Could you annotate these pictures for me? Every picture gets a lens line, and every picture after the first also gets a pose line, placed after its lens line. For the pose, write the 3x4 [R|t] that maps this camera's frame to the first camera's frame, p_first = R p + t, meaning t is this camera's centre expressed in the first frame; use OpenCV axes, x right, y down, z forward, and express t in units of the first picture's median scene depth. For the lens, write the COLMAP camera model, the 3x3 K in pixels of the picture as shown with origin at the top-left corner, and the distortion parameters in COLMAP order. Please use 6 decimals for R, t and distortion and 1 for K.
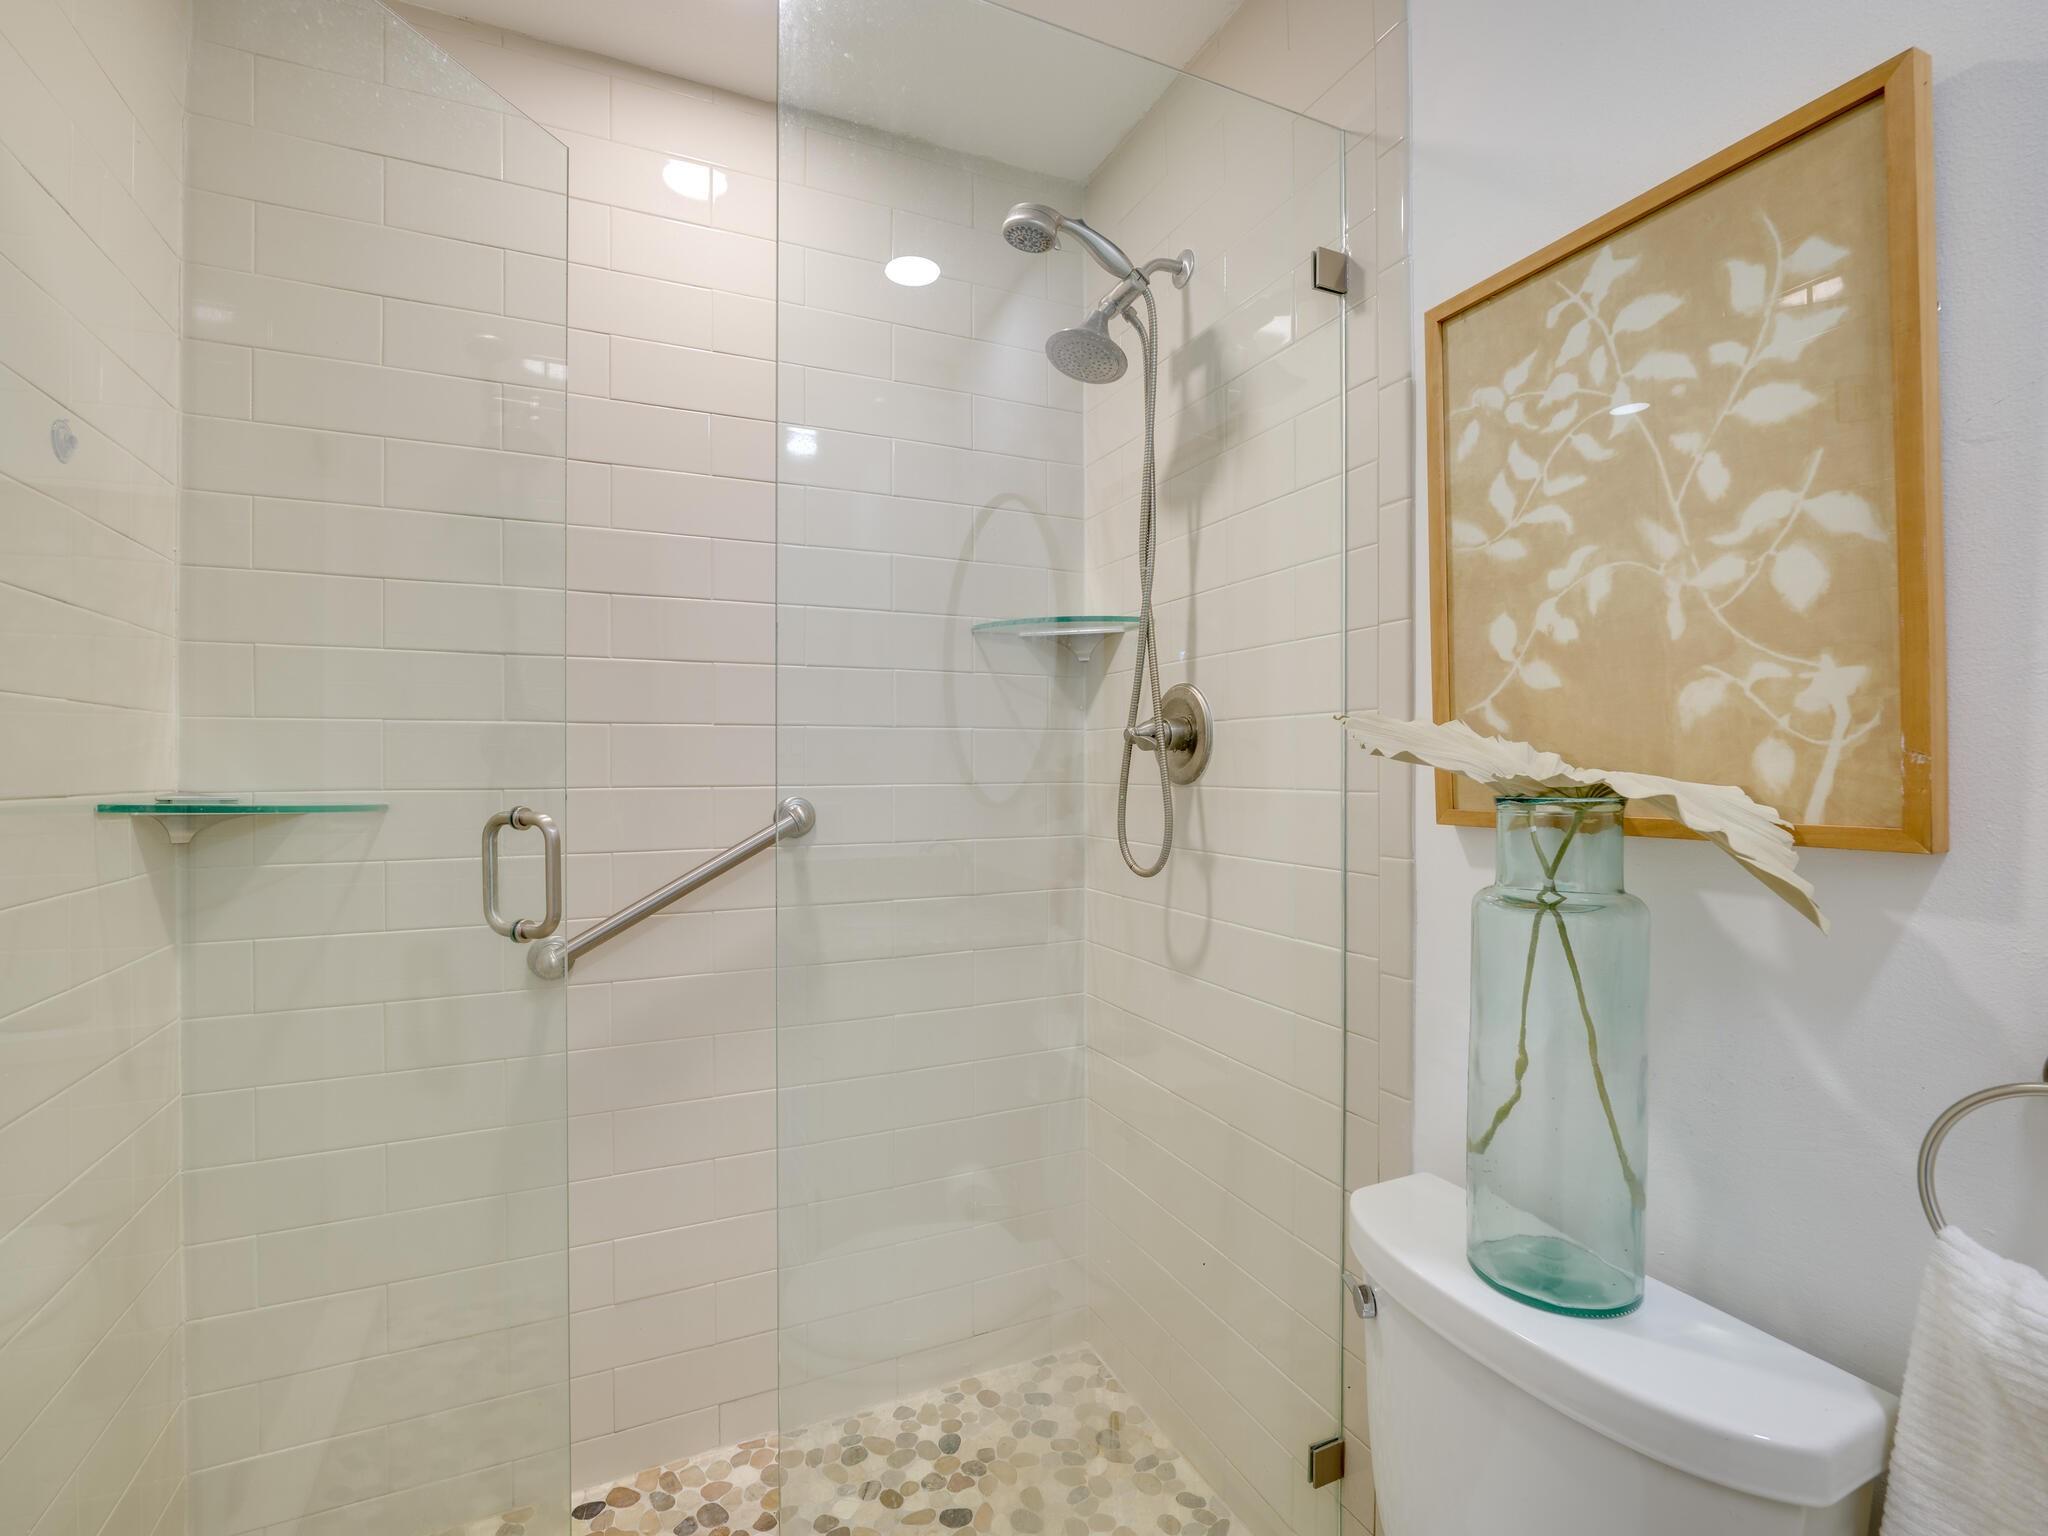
lens RADIAL K [[1066.3, 0, 1024.2], [0, 1066.3, 818.2], [0, 0, 1]] dist [0.000653, -0.000196]
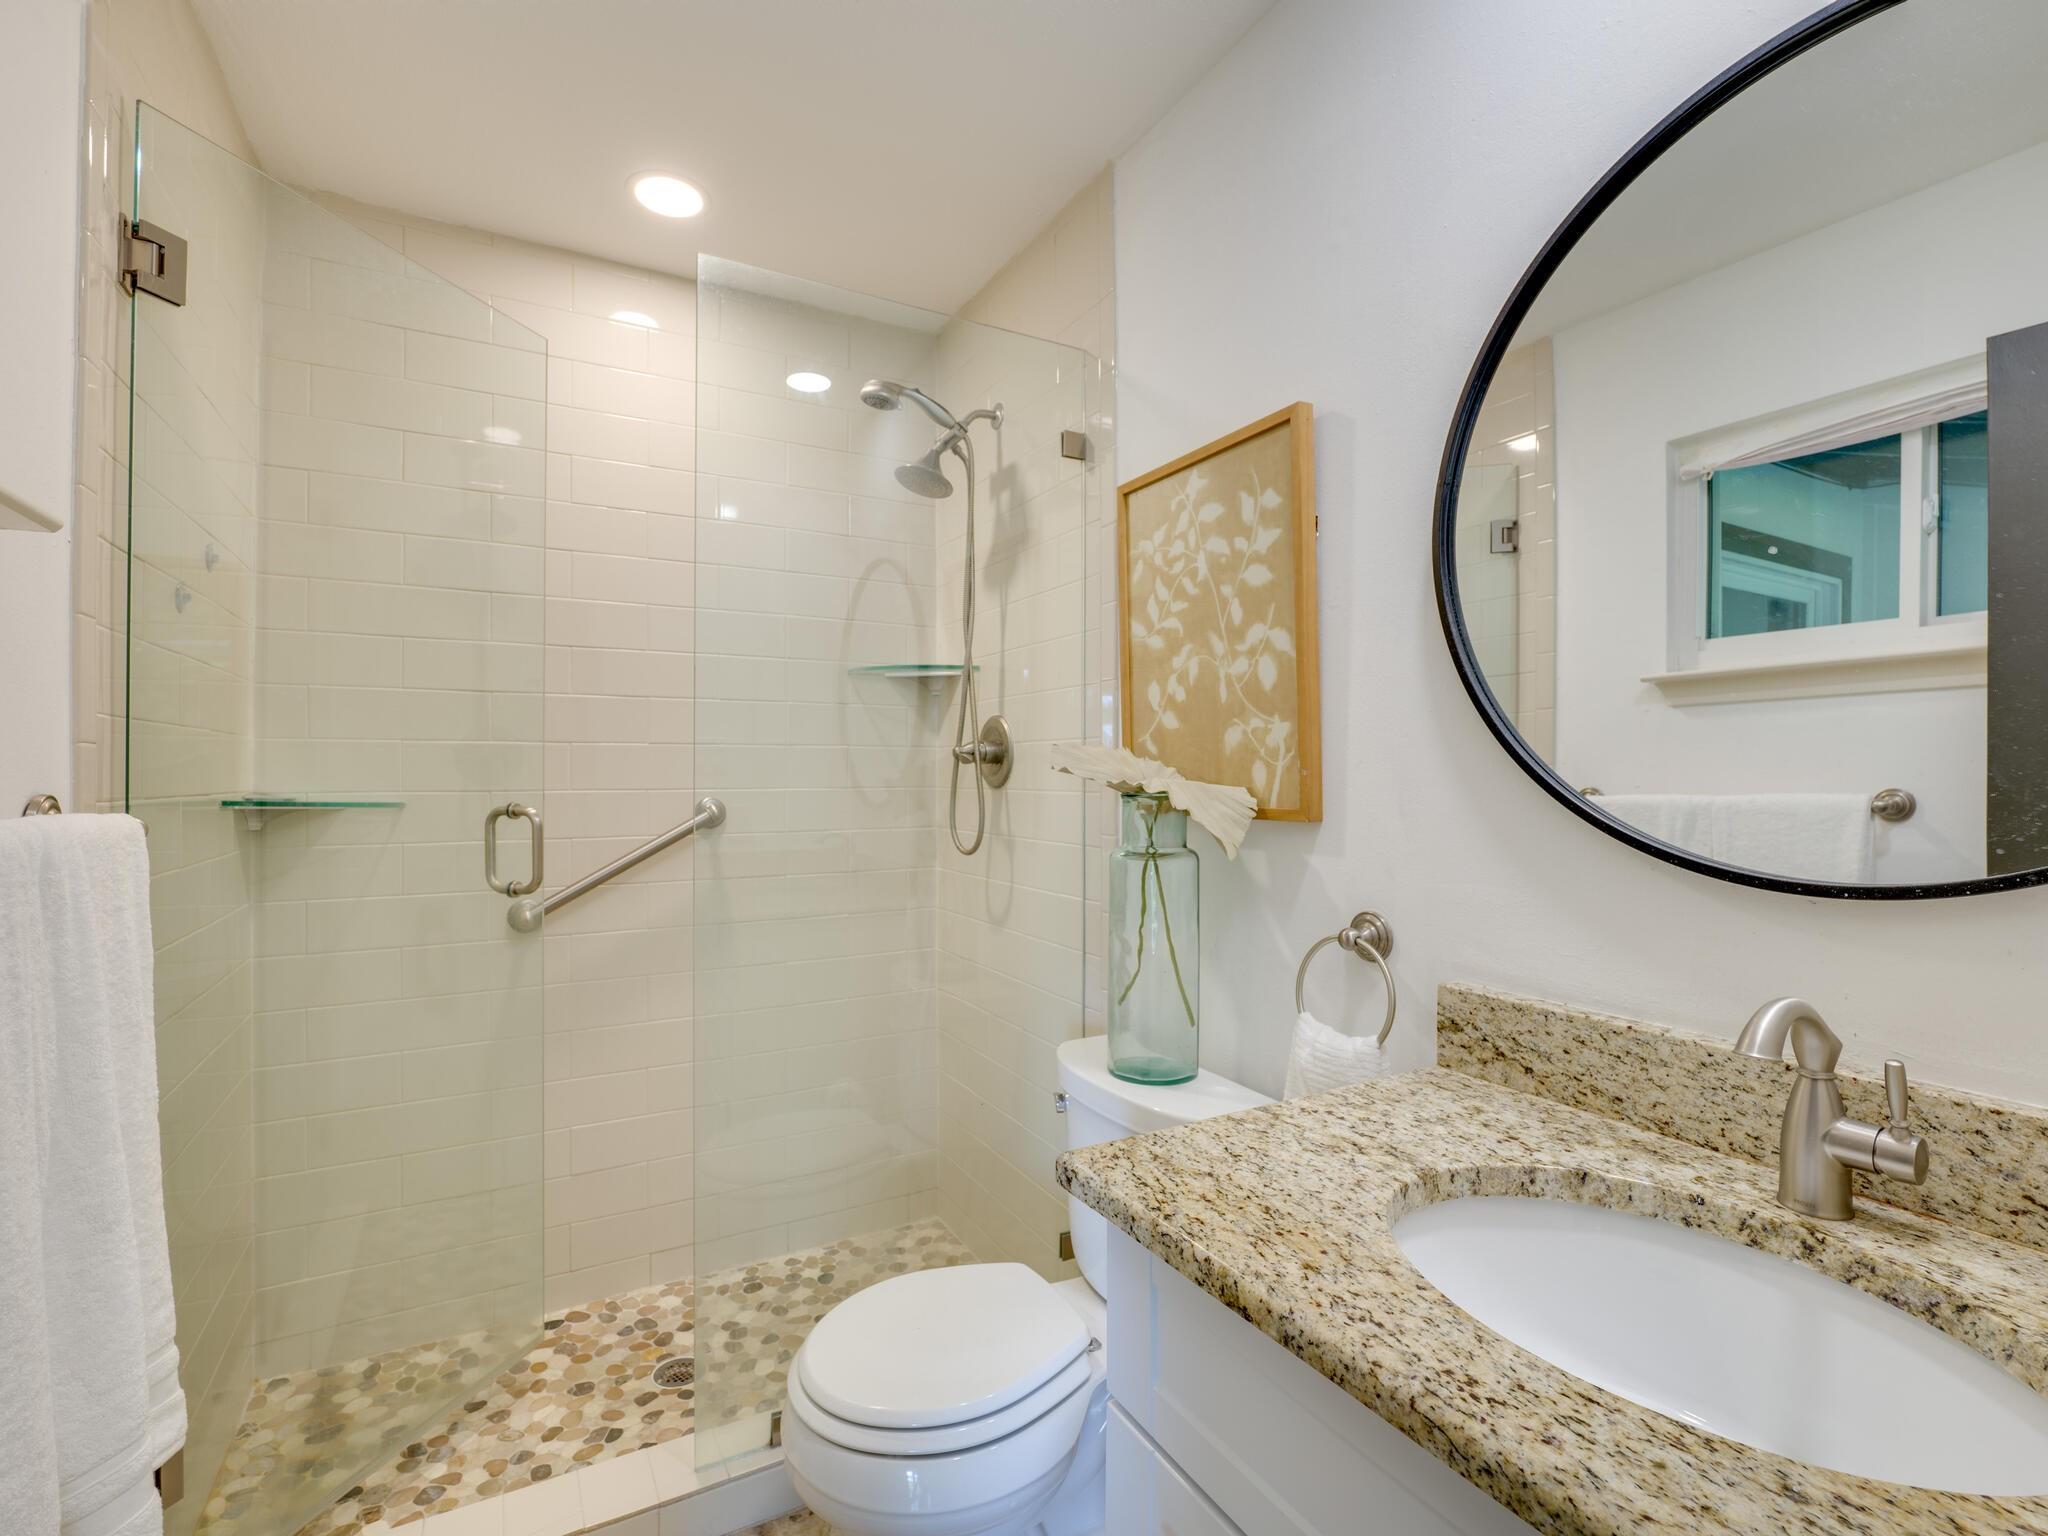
lens RADIAL K [[1042.6, 0, 1024.1], [0, 1042.6, 806.2], [0, 0, 1]] dist [0.000551, 0.000068]
pose [[0.997384, -0.000766, 0.072279, 0.106961], [0.002076, 0.999835, -0.018047, 0.019400], [-0.072254, 0.018150, 0.997221, -0.427081]]
